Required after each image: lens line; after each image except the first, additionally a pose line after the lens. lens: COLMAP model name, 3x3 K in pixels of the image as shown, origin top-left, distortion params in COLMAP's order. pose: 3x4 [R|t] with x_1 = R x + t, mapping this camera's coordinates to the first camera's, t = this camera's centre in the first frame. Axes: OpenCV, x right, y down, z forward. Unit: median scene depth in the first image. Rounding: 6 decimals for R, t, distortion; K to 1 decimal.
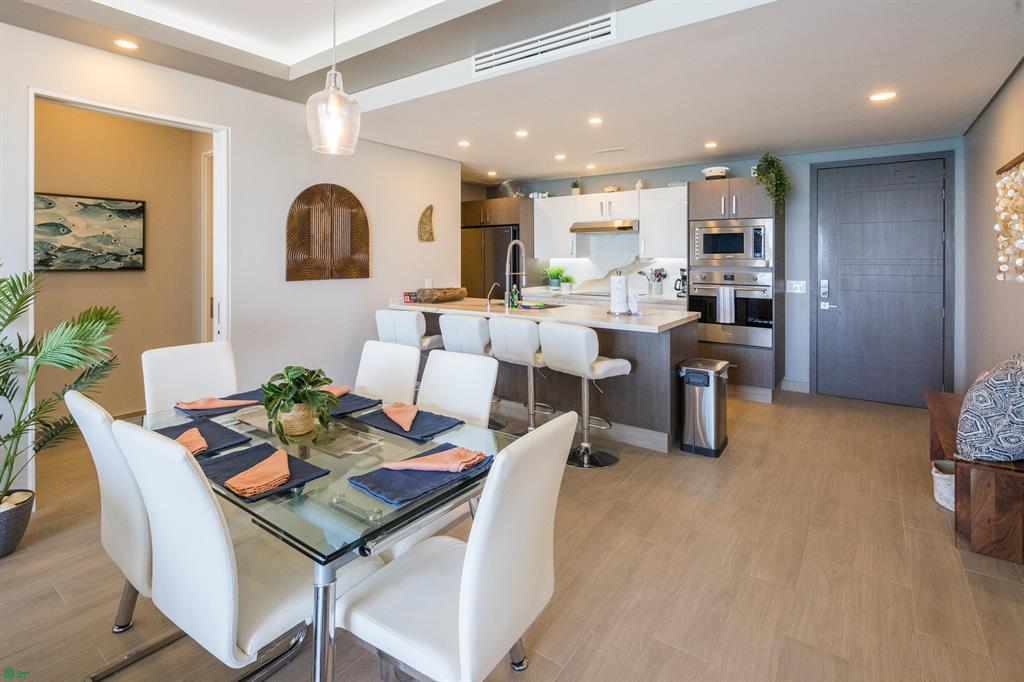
lens RADIAL K [[497.9, 0, 508.2], [0, 497.9, 262.3], [0, 0, 1]] dist [0.000126, 0.000169]
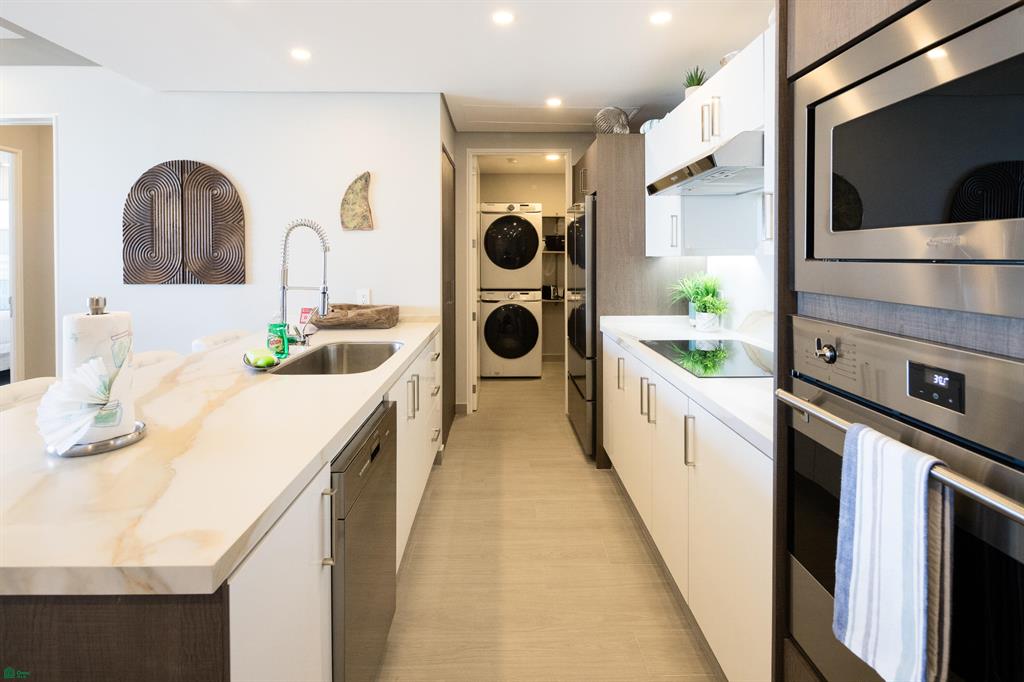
lens RADIAL K [[497.9, 0, 508.2], [0, 497.9, 262.3], [0, 0, 1]] dist [0.000126, 0.000169]
pose [[0.593629, 0.010973, -0.804664, 0.480989], [-0.003443, 0.999933, 0.011096, -0.008340], [0.804731, -0.003817, 0.593627, 0.792471]]
